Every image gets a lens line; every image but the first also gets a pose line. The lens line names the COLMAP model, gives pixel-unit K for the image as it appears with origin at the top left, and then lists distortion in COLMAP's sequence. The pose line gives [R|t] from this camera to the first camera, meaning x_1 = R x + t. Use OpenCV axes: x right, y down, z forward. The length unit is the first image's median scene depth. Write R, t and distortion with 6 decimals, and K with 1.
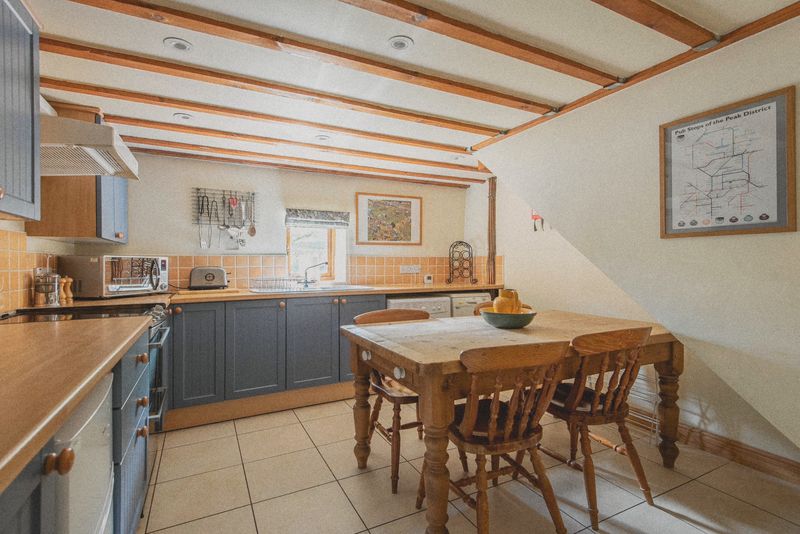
lens RADIAL K [[393.0, 0, 424.3], [0, 393.0, 257.3], [0, 0, 1]] dist [0.020739, -0.000856]
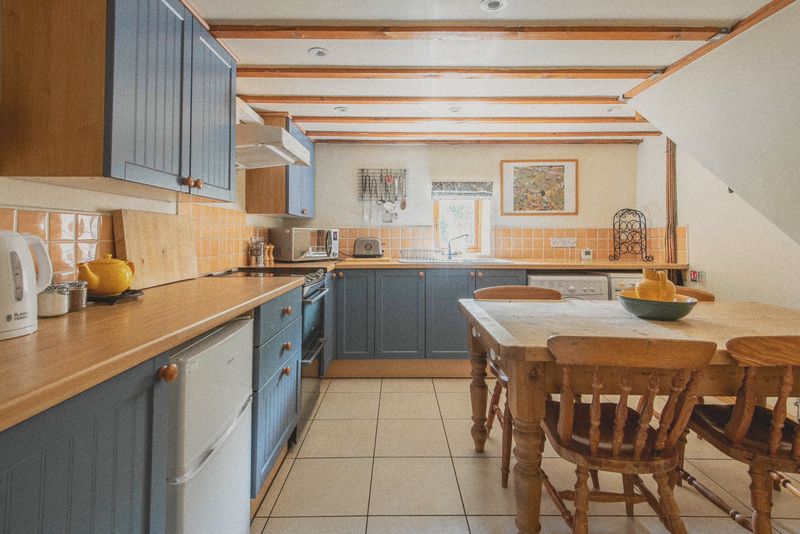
lens RADIAL K [[411.4, 0, 400.3], [0, 411.4, 219.0], [0, 0, 1]] dist [0.001215, -0.000631]
pose [[0.875052, -0.014066, -0.483825, 0.113428], [0.001812, 0.999666, -0.025784, 0.000936], [0.484026, 0.021685, 0.874785, 0.022186]]
